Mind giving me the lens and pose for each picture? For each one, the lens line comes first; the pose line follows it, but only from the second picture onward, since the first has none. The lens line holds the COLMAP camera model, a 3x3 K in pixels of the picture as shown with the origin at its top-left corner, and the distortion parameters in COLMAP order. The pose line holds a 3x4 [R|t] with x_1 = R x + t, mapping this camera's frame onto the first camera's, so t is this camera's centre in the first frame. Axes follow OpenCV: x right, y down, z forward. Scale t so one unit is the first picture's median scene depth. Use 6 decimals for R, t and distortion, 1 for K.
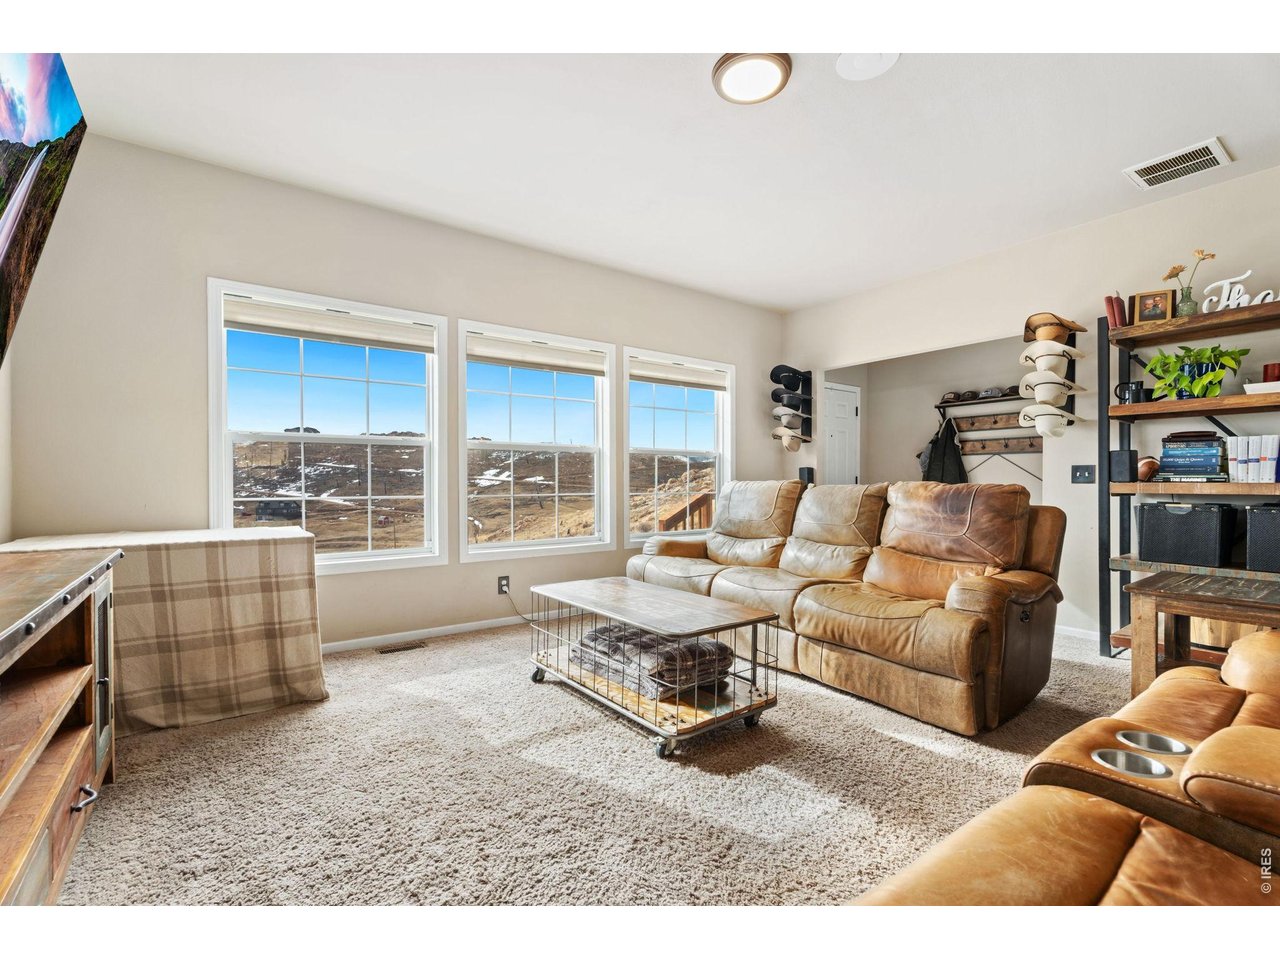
lens RADIAL K [[576.1, 0, 644.0], [0, 576.1, 482.4], [0, 0, 1]] dist [0.000143, 0.000038]
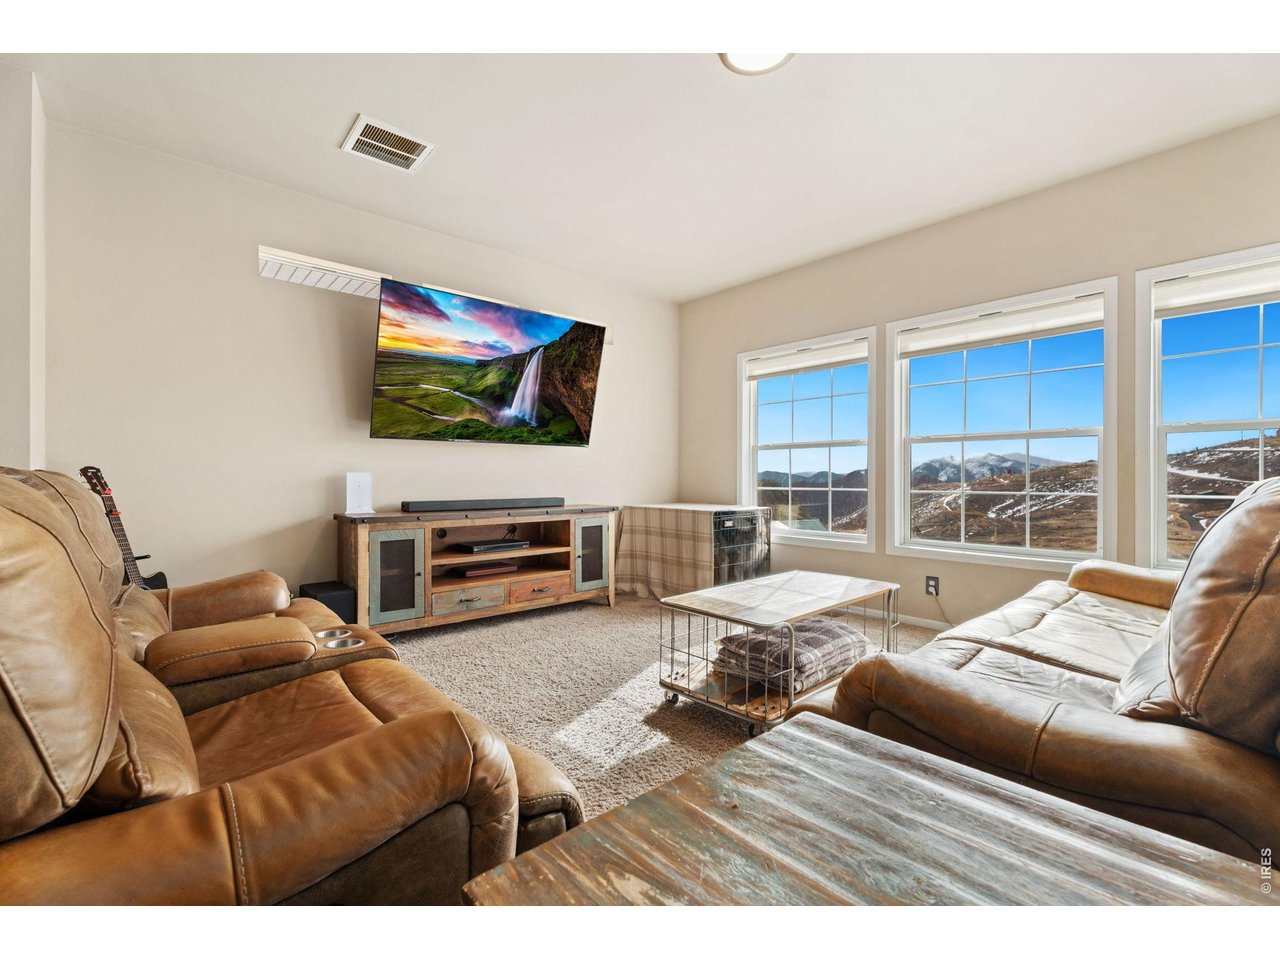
lens RADIAL K [[561.8, 0, 640.0], [0, 561.8, 480.0], [0, 0, 1]] dist [0.000466, 0.000200]
pose [[0.094536, -0.001301, -0.995521, 0.790668], [-0.005888, 0.999981, -0.001866, 0.010524], [0.995504, 0.006038, 0.094527, 0.540365]]
